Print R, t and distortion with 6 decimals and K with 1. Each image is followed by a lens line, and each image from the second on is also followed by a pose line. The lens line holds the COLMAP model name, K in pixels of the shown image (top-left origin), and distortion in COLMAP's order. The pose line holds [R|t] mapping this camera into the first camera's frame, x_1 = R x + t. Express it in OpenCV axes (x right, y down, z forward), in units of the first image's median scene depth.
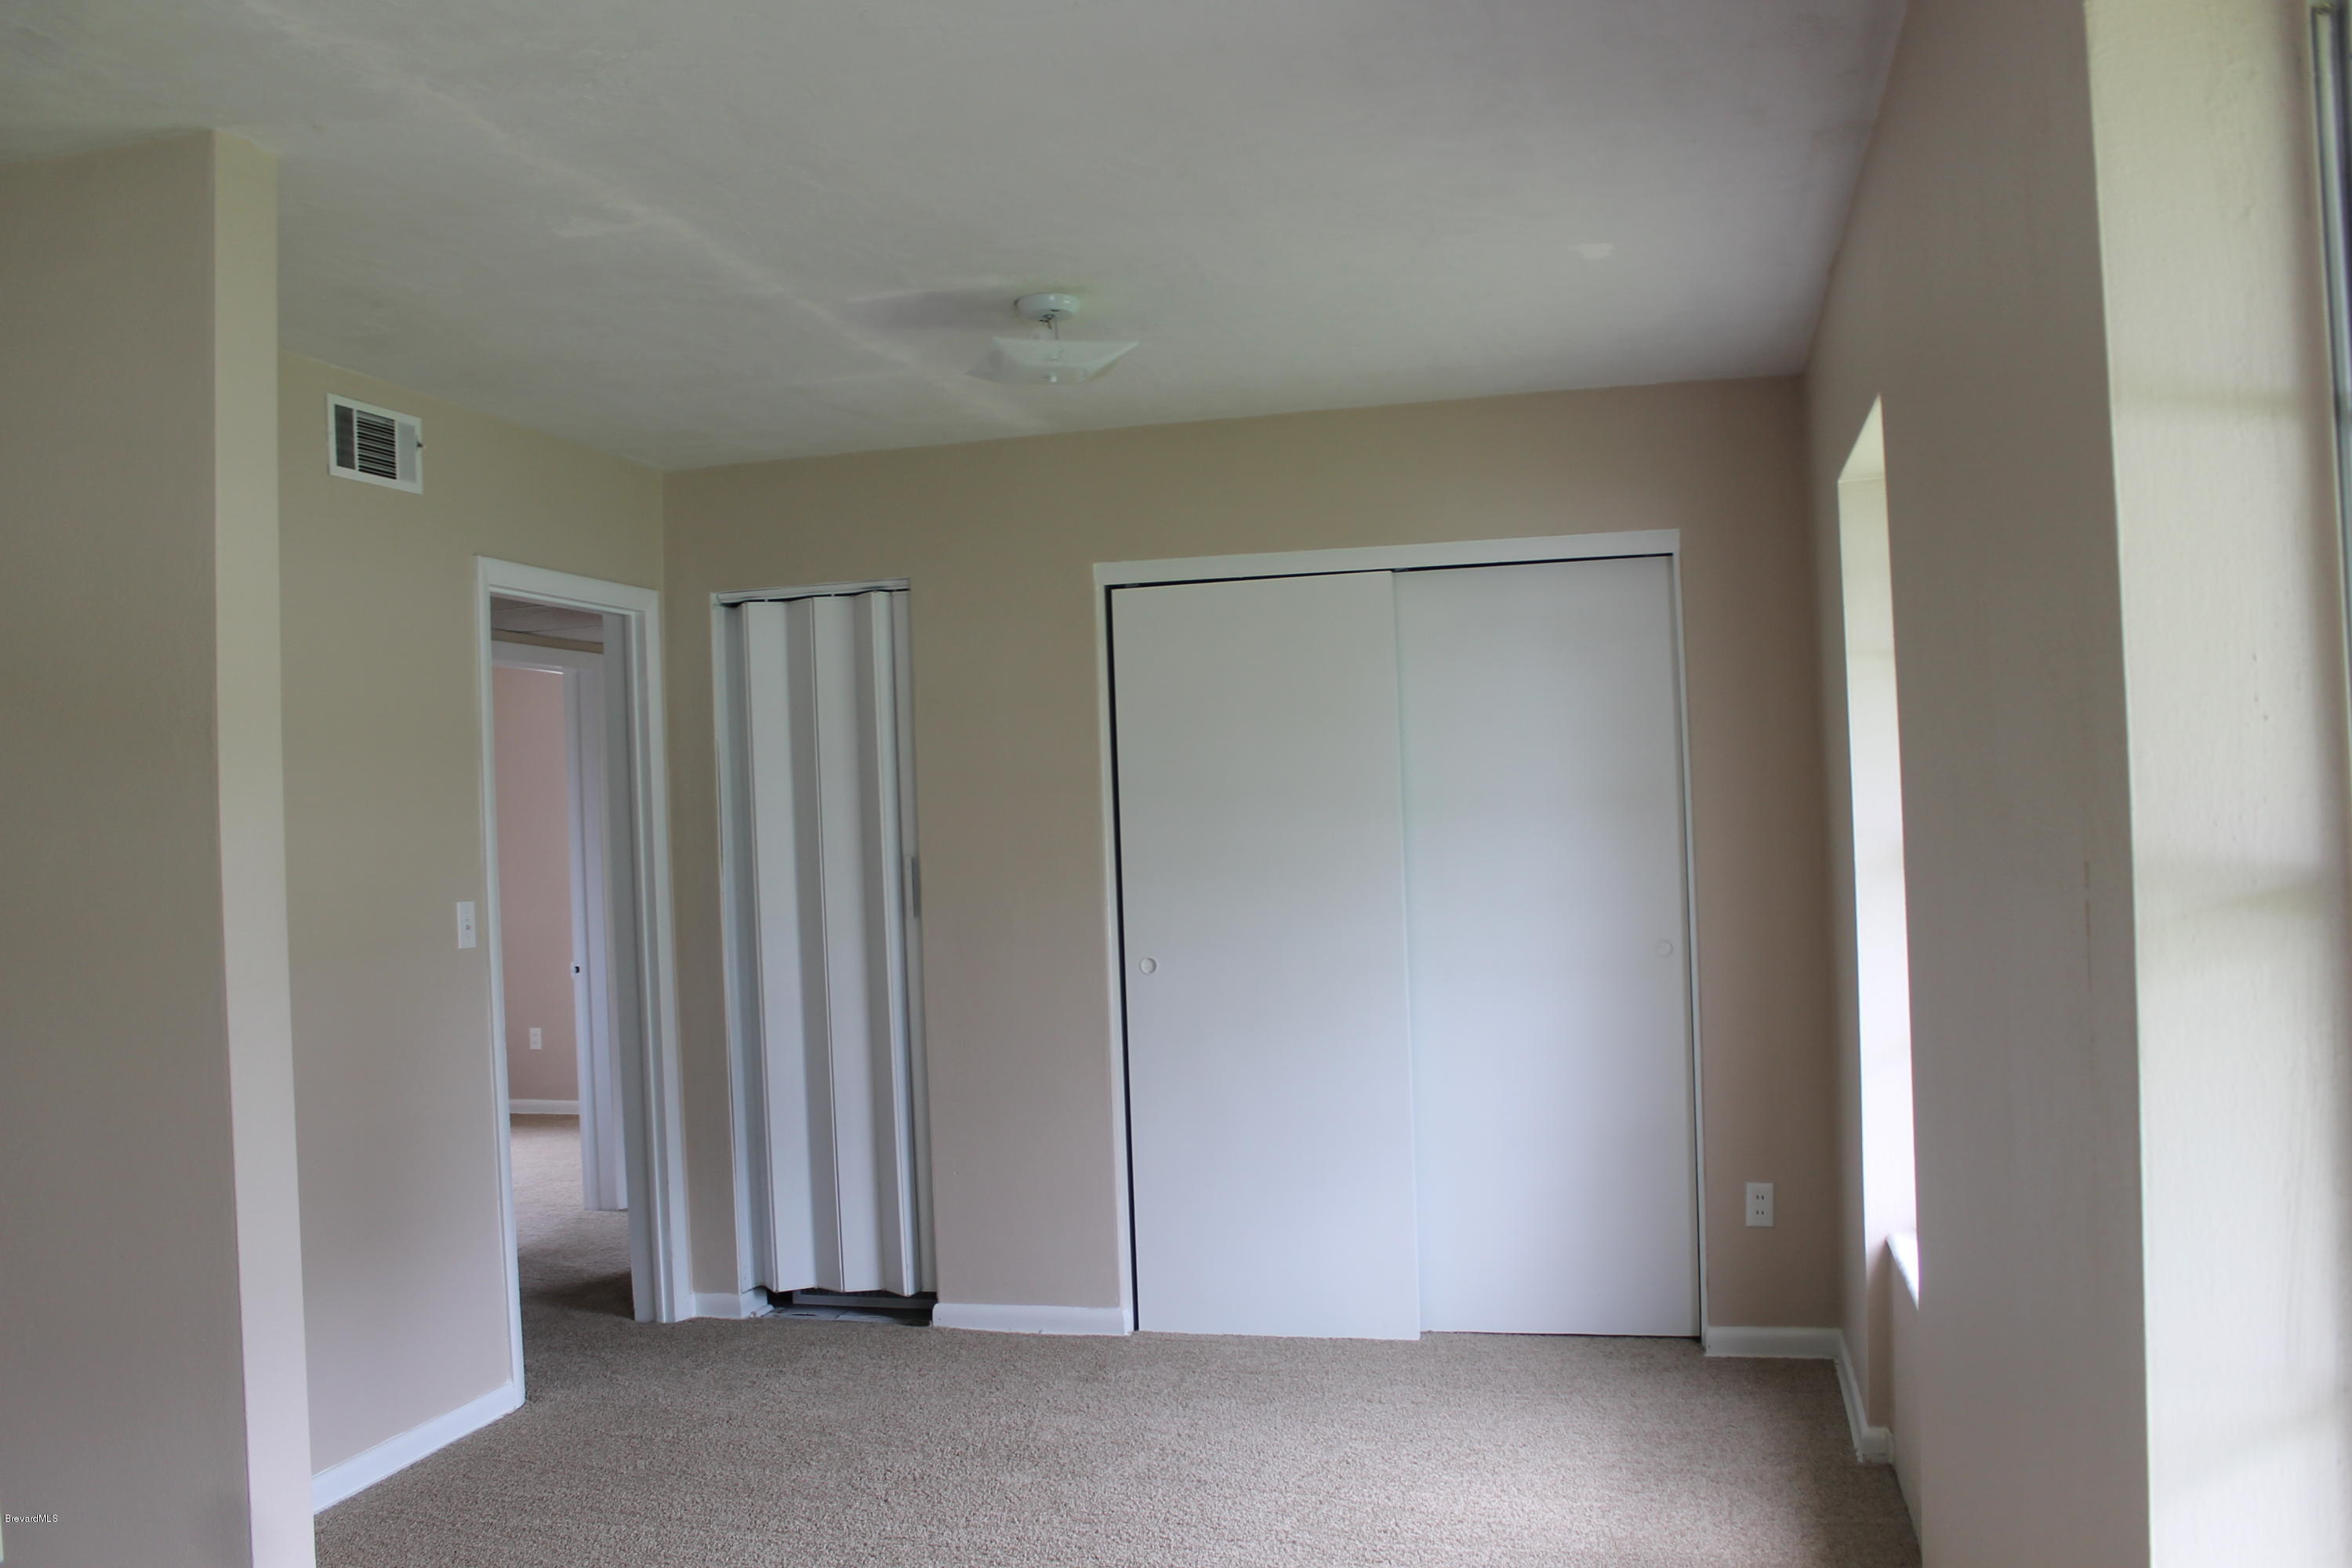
lens RADIAL K [[1977.5, 0, 1167.4], [0, 1977.5, 792.3], [0, 0, 1]] dist [-0.163109, 0.145446]
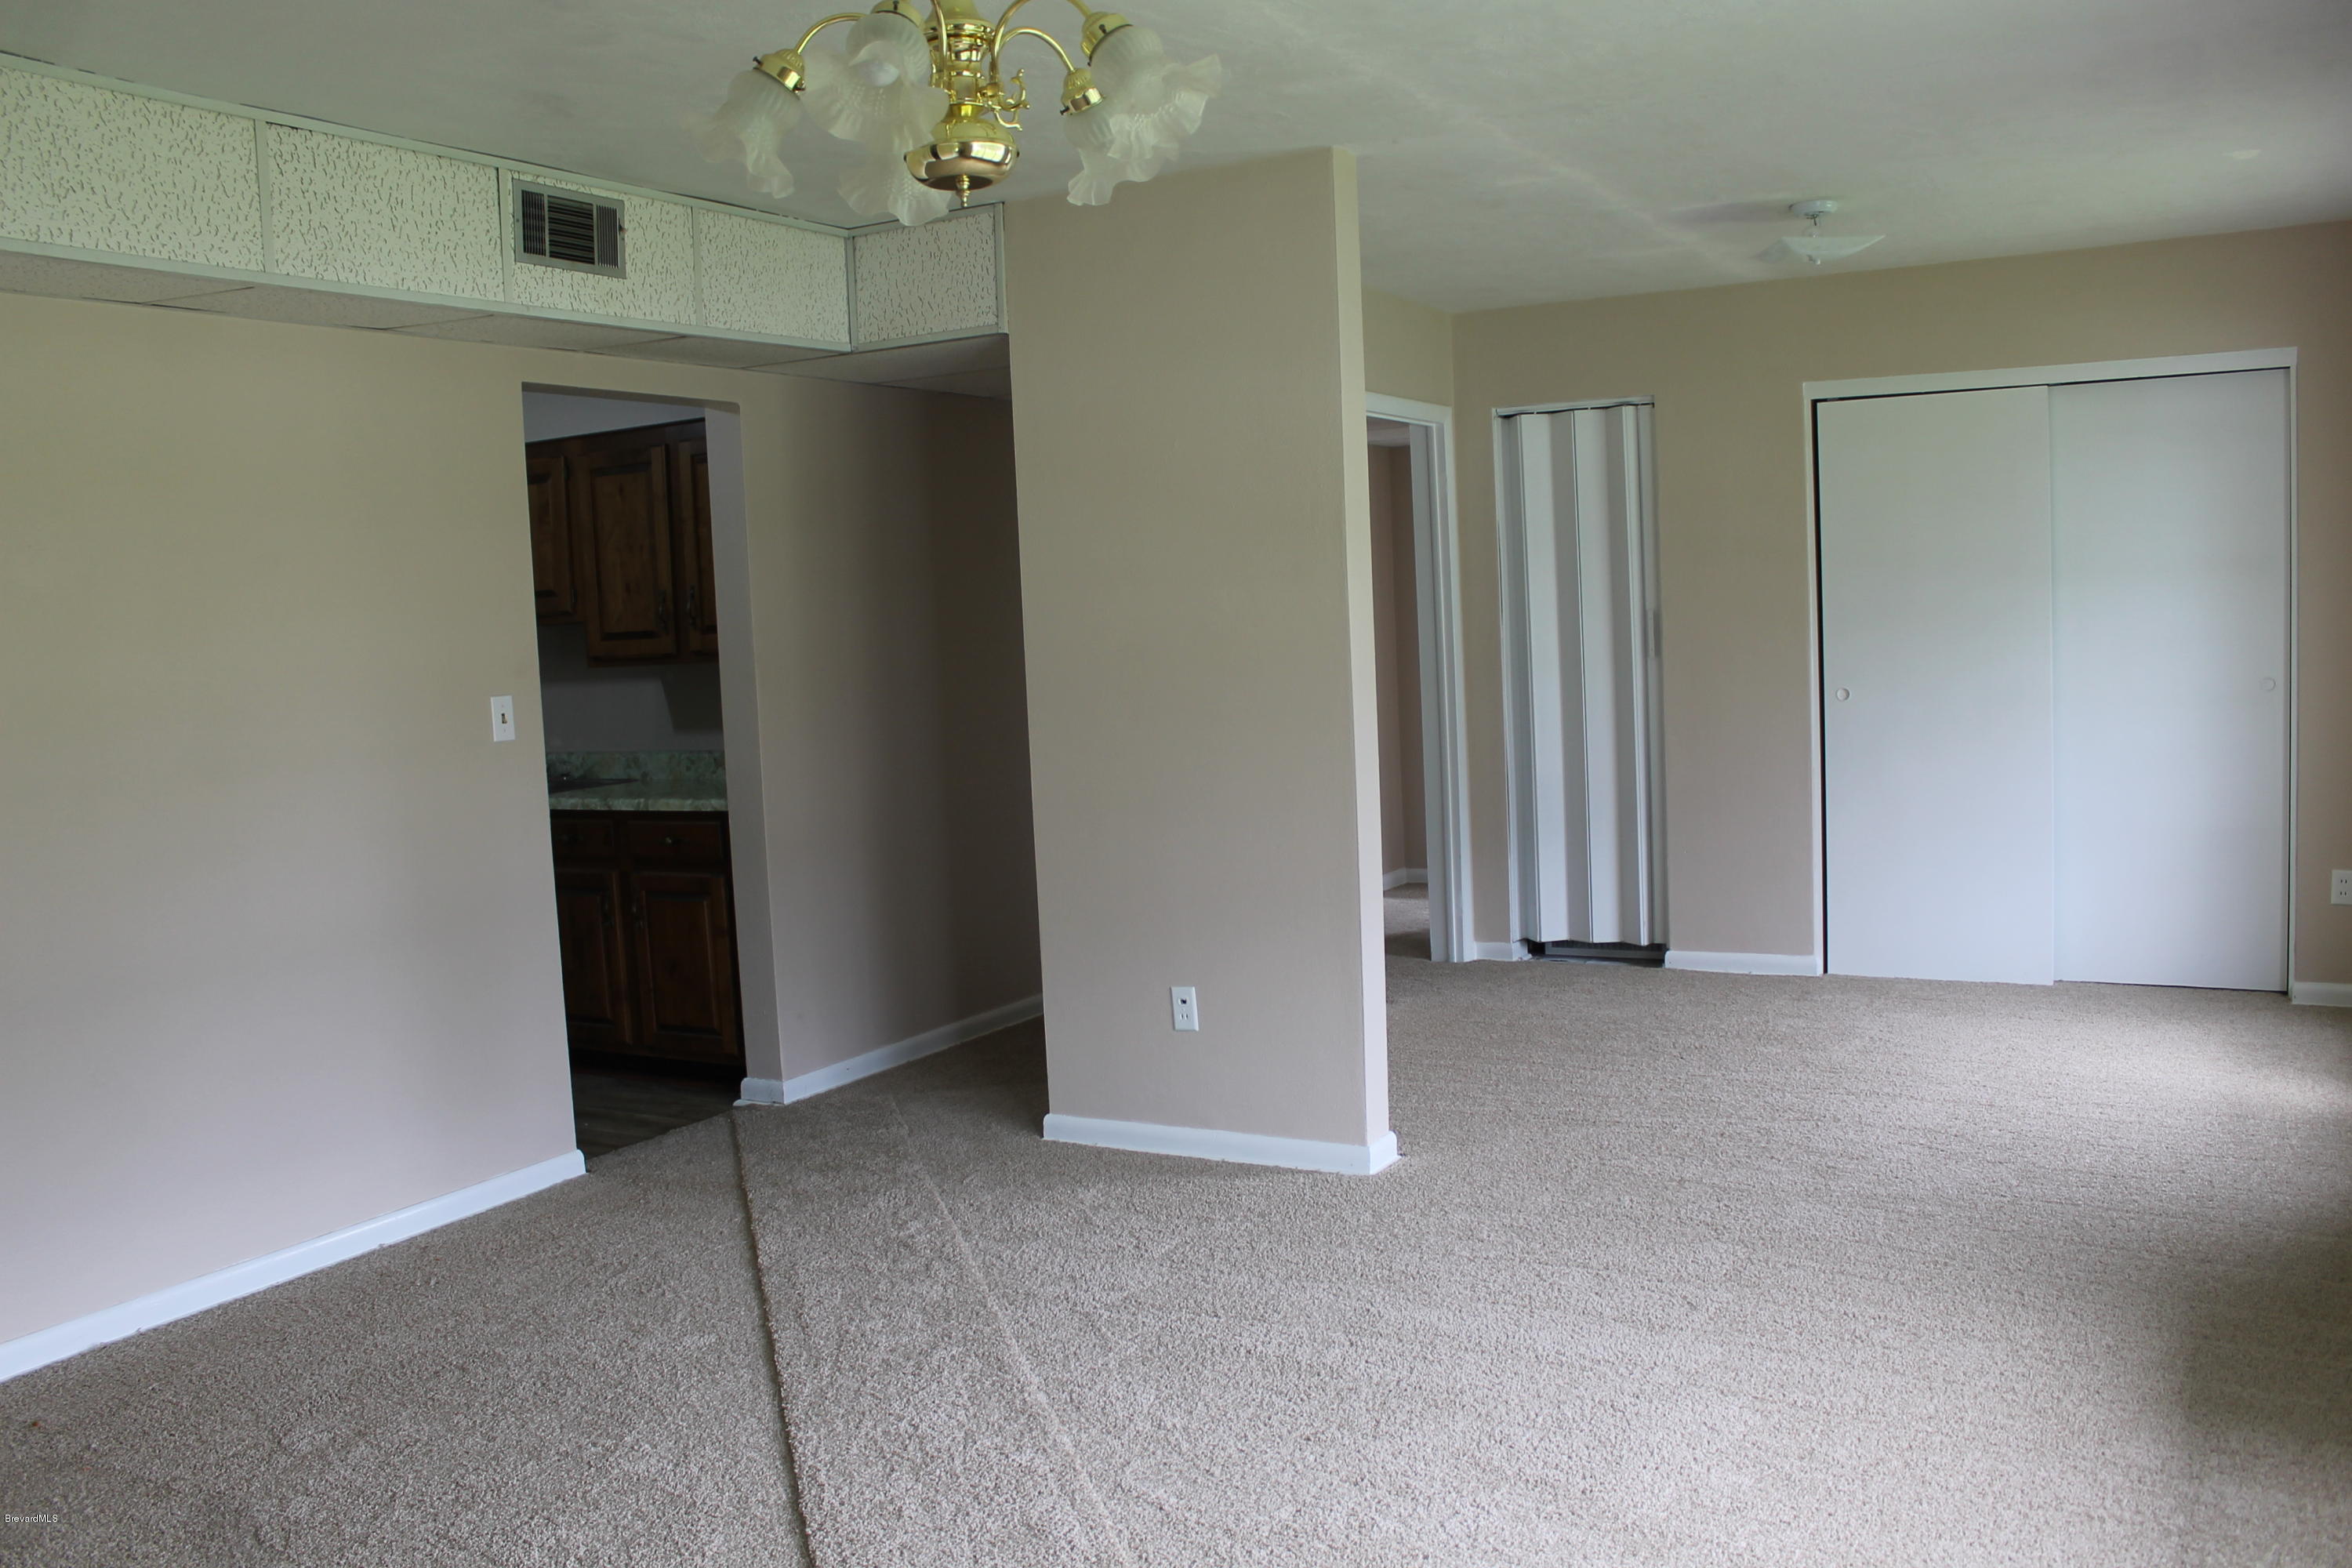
lens RADIAL K [[1977.5, 0, 1163.6], [0, 1977.5, 781.6], [0, 0, 1]] dist [-0.163109, 0.145446]
pose [[0.965654, 0.018092, -0.259201, -0.109237], [0.010743, 0.993940, 0.109398, 0.000286], [0.259610, -0.108425, 0.959608, -0.349751]]
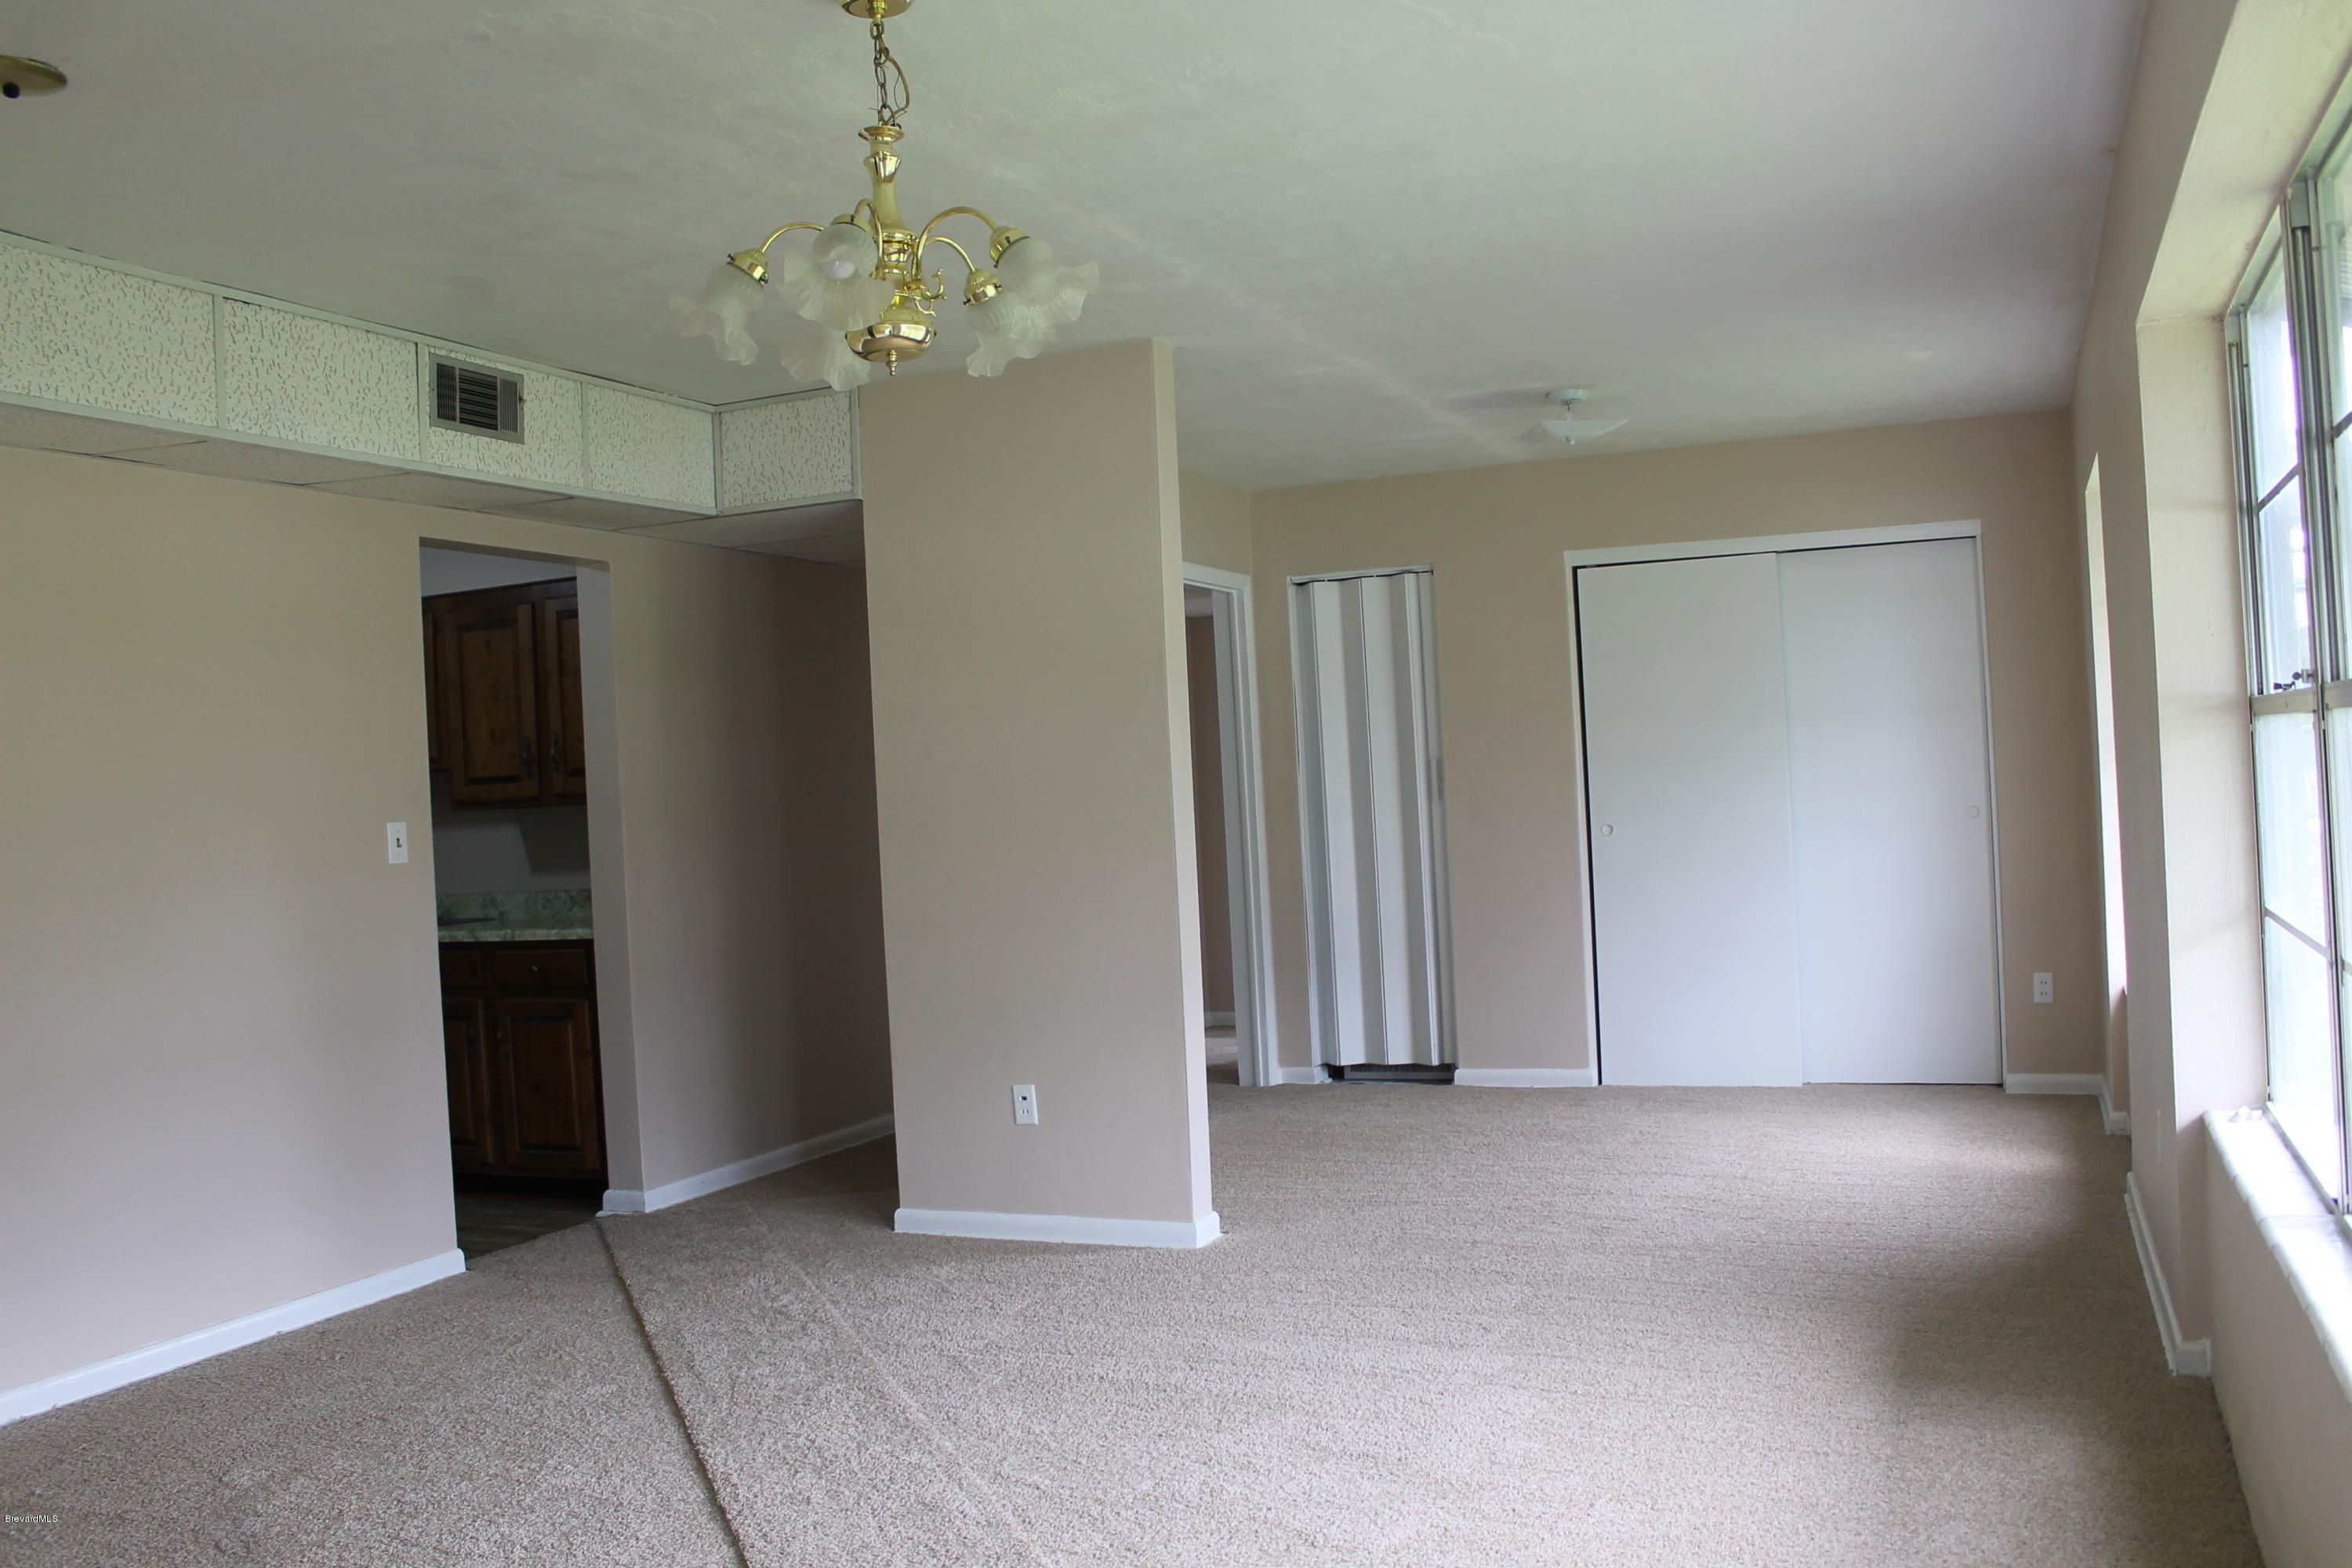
lens RADIAL K [[1977.5, 0, 1168.2], [0, 1977.5, 780.0], [0, 0, 1]] dist [-0.163109, 0.145446]
pose [[0.988173, -0.011454, -0.152913, -0.107152], [0.013747, 0.999808, 0.013947, 0.027069], [0.152724, -0.015884, 0.988141, -0.463967]]
